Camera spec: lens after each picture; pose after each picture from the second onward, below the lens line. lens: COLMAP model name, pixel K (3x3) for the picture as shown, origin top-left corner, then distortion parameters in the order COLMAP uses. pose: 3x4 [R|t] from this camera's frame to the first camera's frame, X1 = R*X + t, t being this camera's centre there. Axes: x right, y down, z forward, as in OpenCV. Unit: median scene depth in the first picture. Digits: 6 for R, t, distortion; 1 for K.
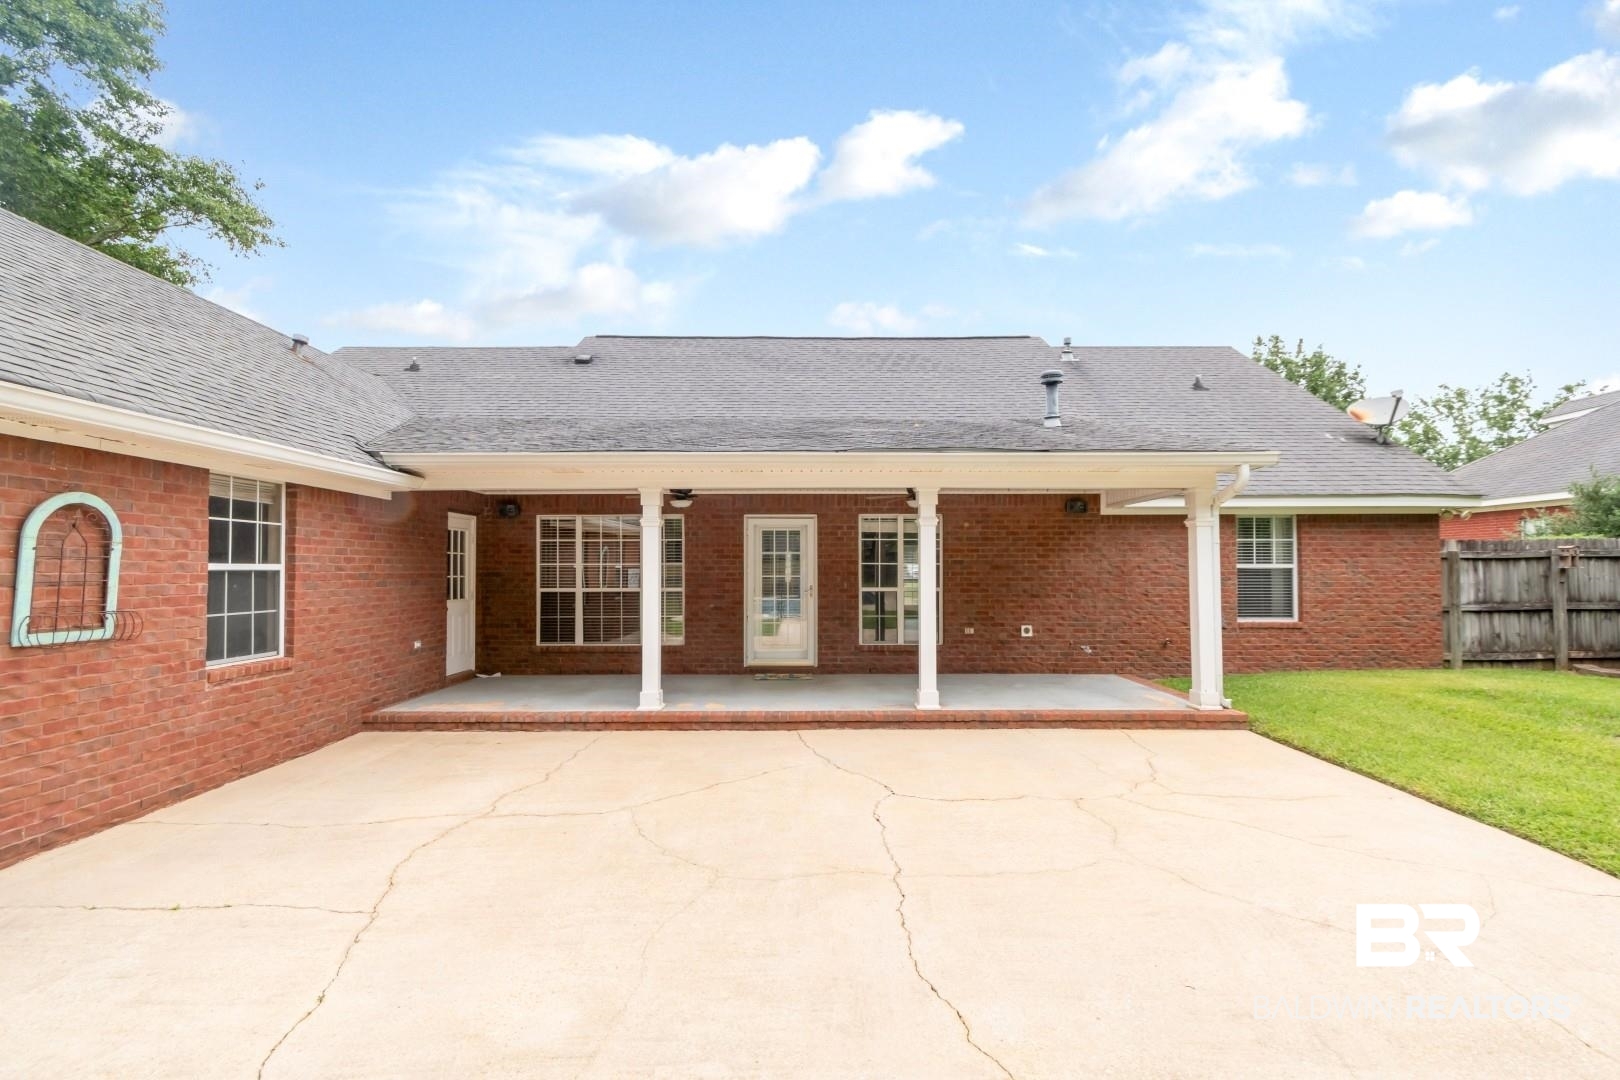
lens RADIAL K [[734.3, 0, 793.2], [0, 734.3, 550.7], [0, 0, 1]] dist [0.004647, -0.001246]
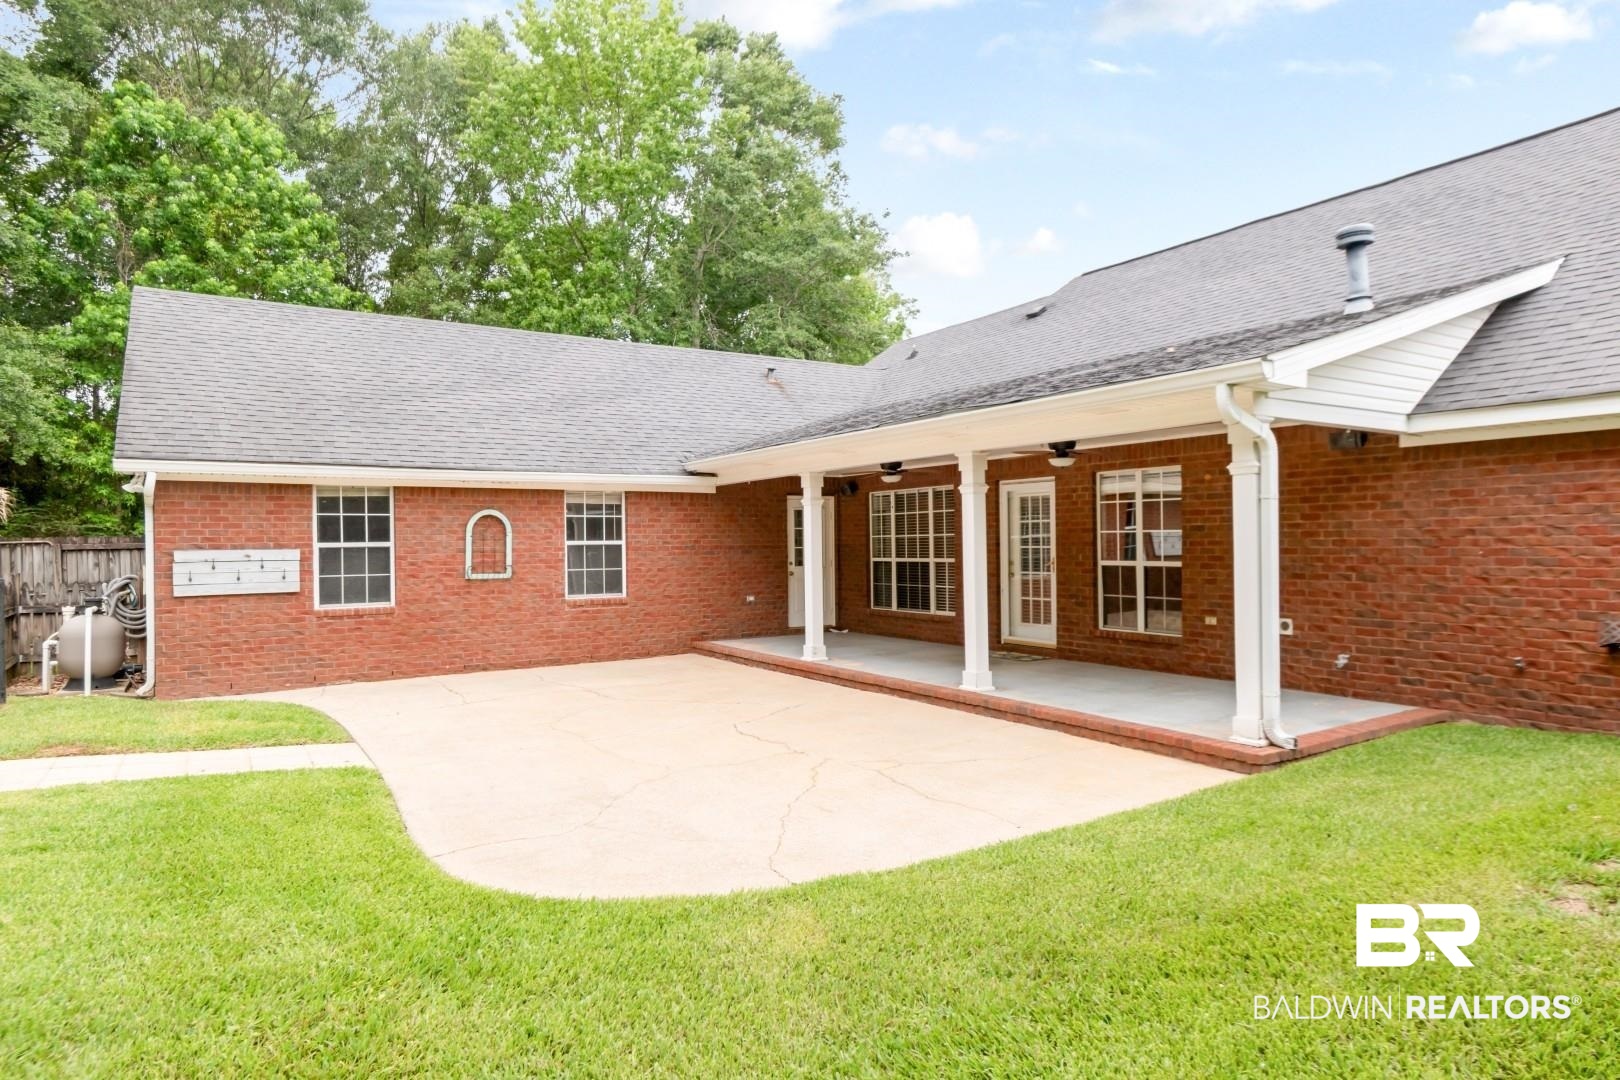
lens RADIAL K [[976.8, 0, 806.9], [0, 976.8, 536.3], [0, 0, 1]] dist [0.008533, -0.000382]
pose [[0.511183, -0.010207, -0.859411, 0.885174], [0.031057, 0.999496, 0.006602, 0.004951], [0.858911, -0.030065, 0.511242, 0.151176]]
